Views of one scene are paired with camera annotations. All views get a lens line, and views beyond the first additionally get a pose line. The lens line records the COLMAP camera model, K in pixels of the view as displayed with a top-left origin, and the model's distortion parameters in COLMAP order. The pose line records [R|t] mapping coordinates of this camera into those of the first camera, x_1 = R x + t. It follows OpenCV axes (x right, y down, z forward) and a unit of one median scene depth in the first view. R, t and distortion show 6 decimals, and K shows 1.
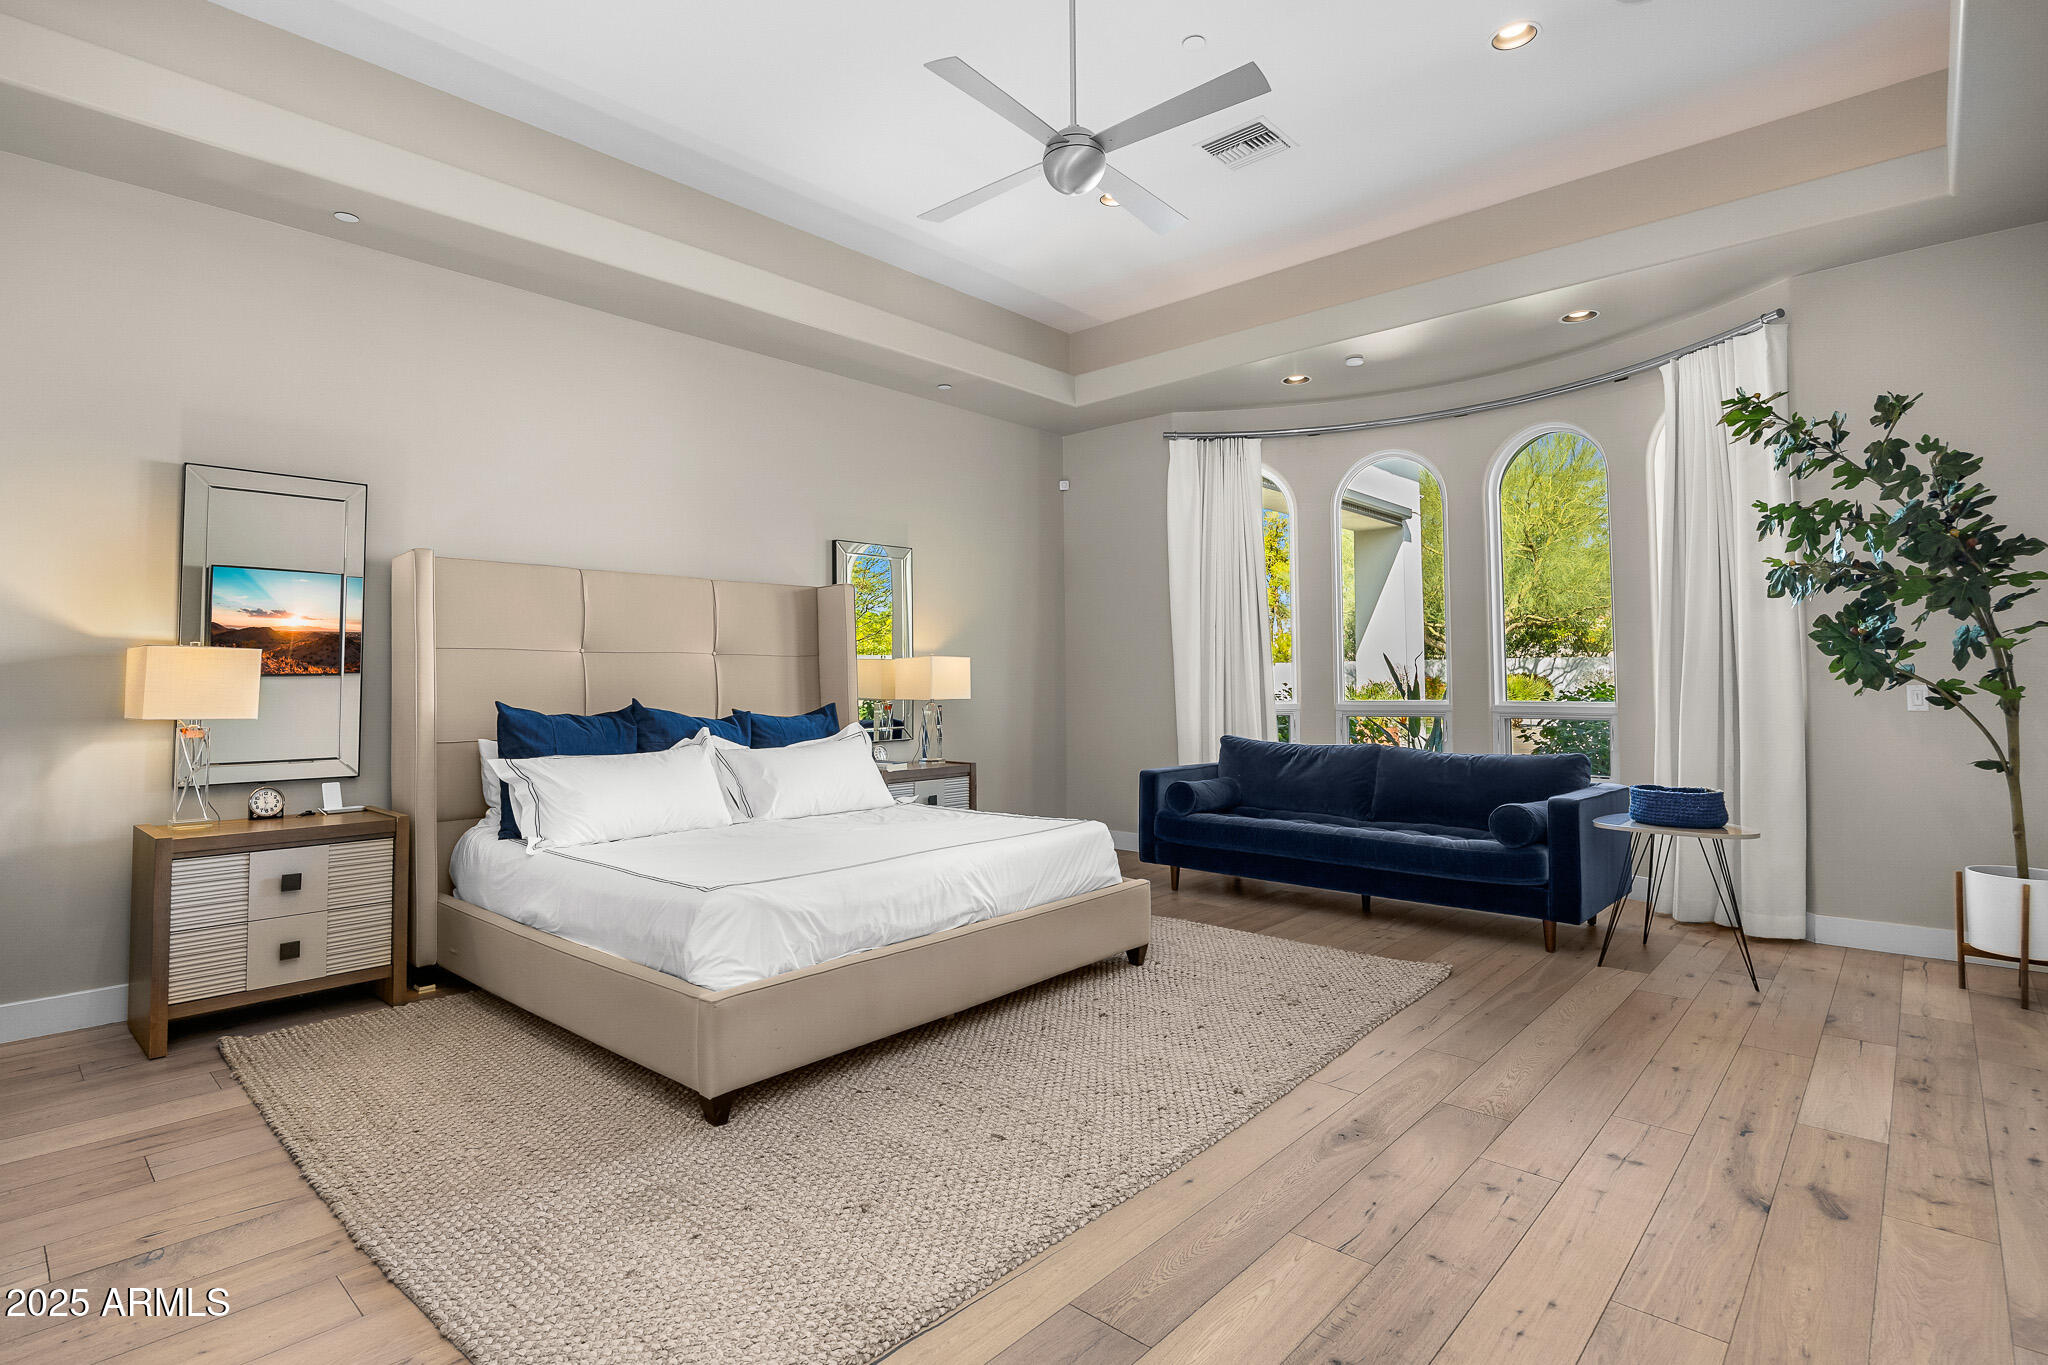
lens RADIAL K [[1018.7, 0, 1024.0], [0, 1018.7, 682.5], [0, 0, 1]] dist [-0.003195, -0.000628]
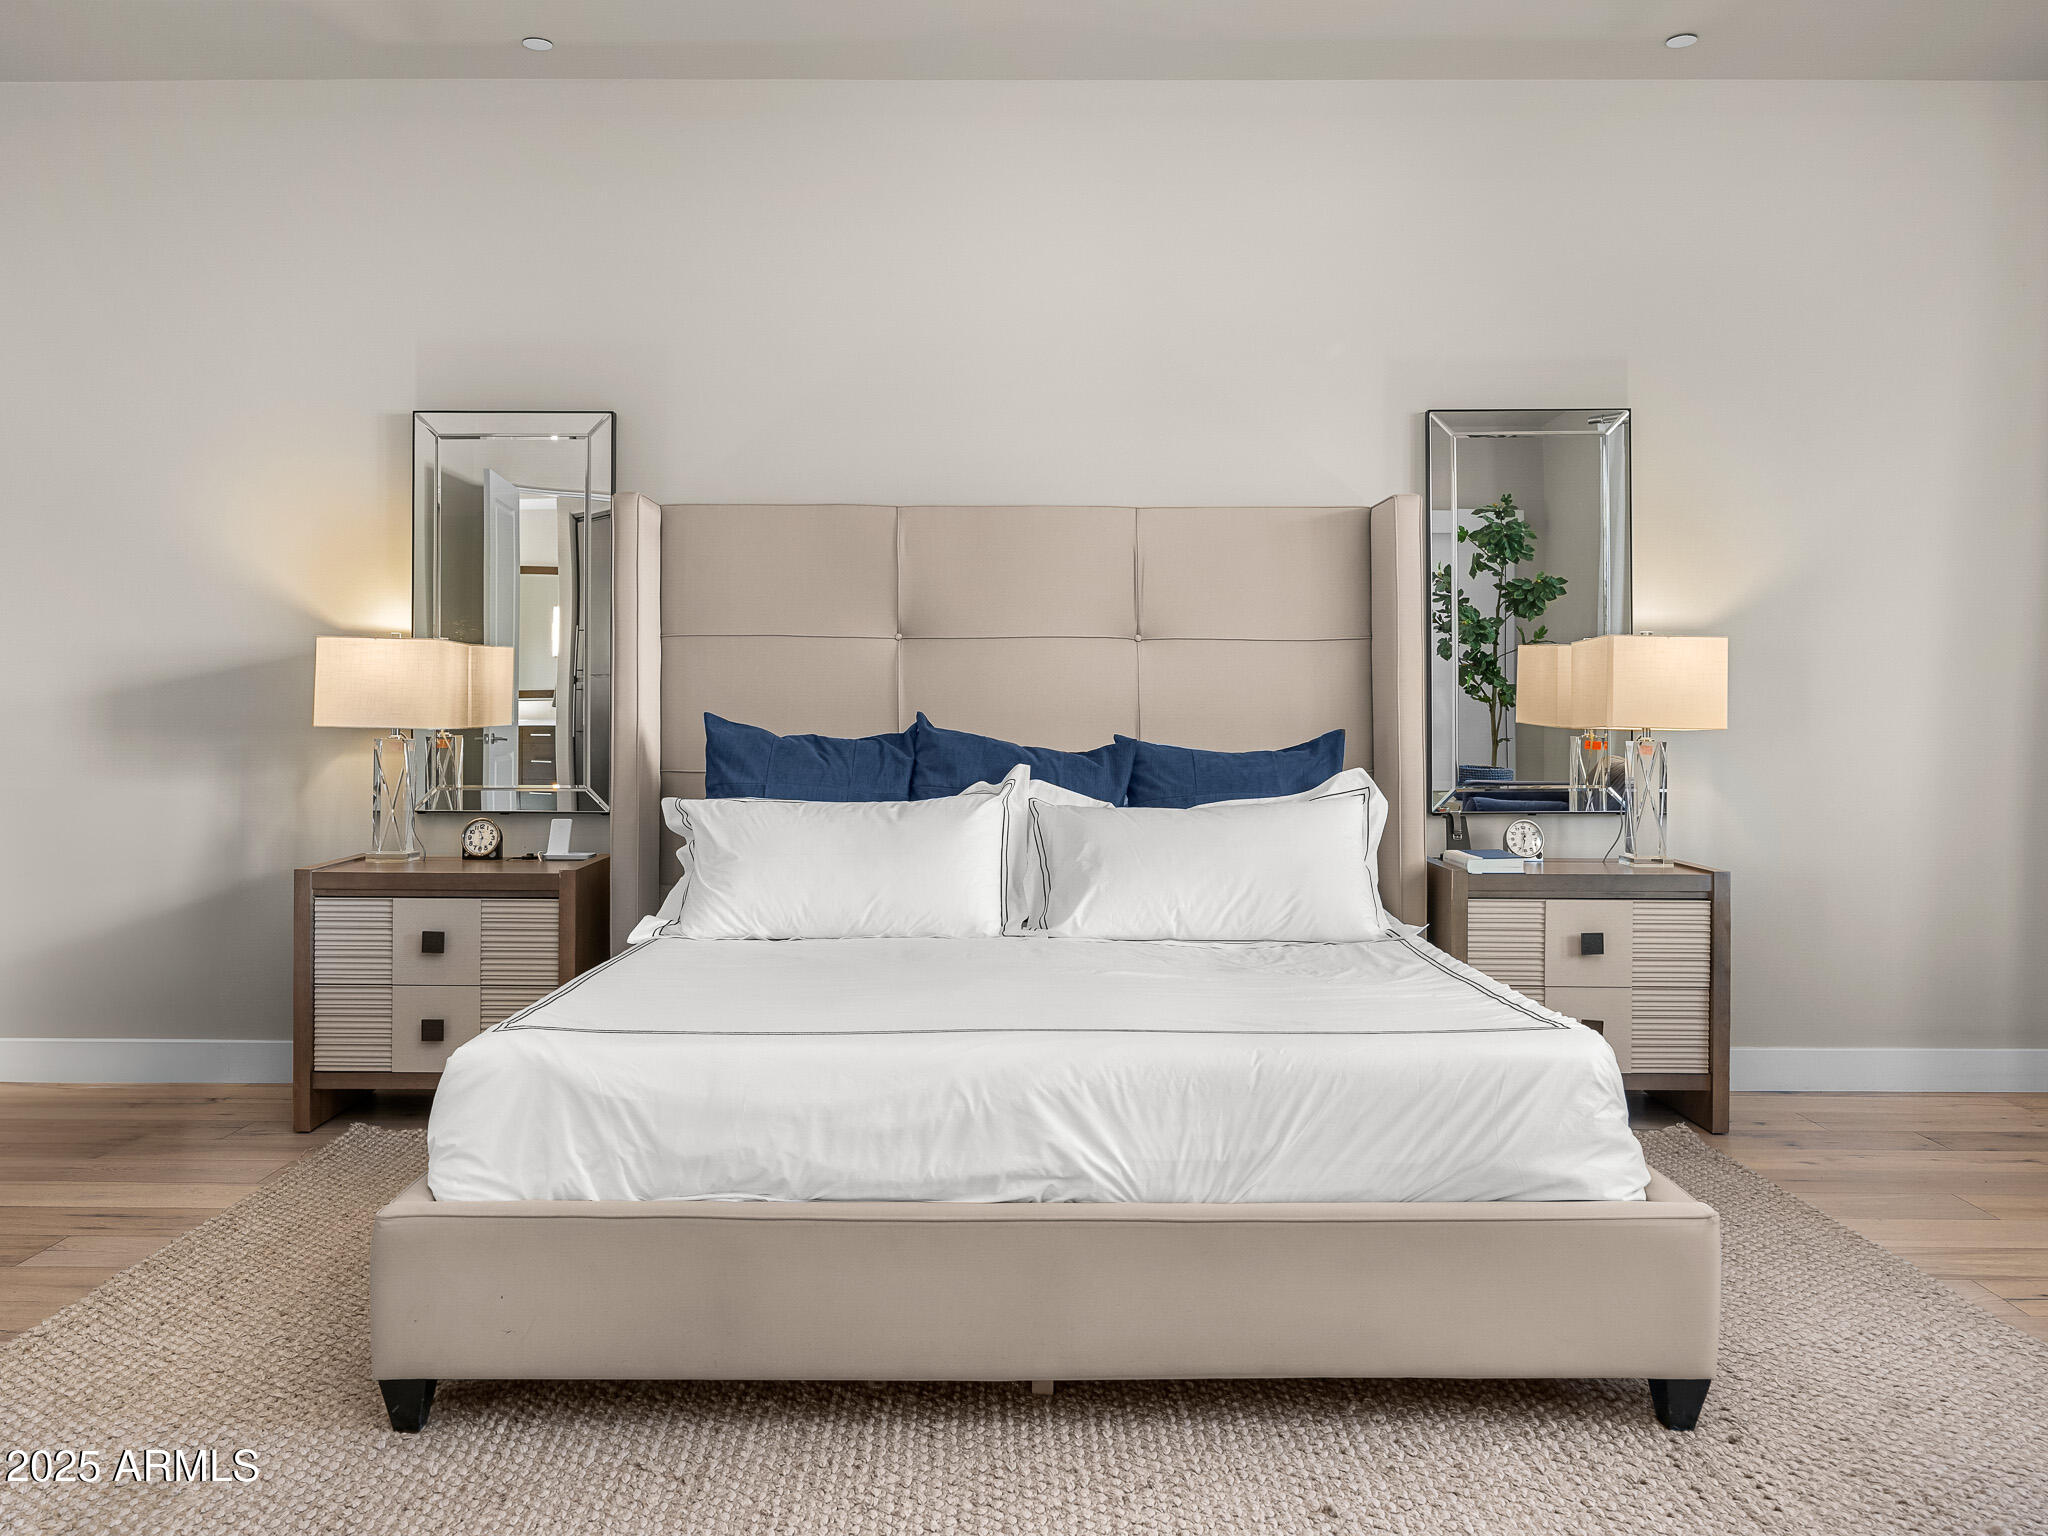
lens RADIAL K [[1632.4, 0, 1024.0], [0, 1632.4, 768.0], [0, 0, 1]] dist [0.008920, 0.003857]
pose [[0.660303, 0.033689, -0.750244, 0.475135], [-0.007435, 0.999238, 0.038326, 0.013920], [0.750963, -0.019729, 0.660050, 0.501376]]
